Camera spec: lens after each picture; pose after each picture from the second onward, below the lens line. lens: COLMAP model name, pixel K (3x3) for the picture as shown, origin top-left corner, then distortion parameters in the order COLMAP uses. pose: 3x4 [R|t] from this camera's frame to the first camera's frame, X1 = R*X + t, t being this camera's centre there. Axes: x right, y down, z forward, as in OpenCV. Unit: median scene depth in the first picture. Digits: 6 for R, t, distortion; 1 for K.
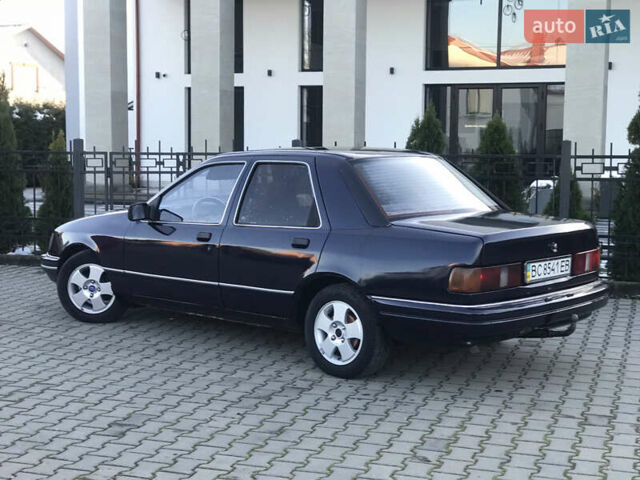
lens RADIAL K [[995.3, 0, 320.0], [0, 995.3, 240.0], [0, 0, 1]] dist [0.028264, 0.065735]
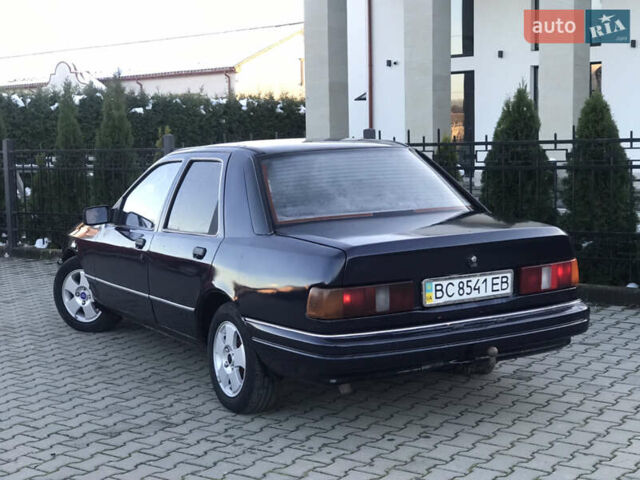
lens RADIAL K [[995.3, 0, 320.0], [0, 995.3, 240.0], [0, 0, 1]] dist [0.028264, 0.065735]
pose [[0.954672, -0.001355, -0.297658, 0.348373], [0.005272, 0.999910, 0.012356, -0.019161], [0.297615, -0.013365, 0.954593, 0.208505]]
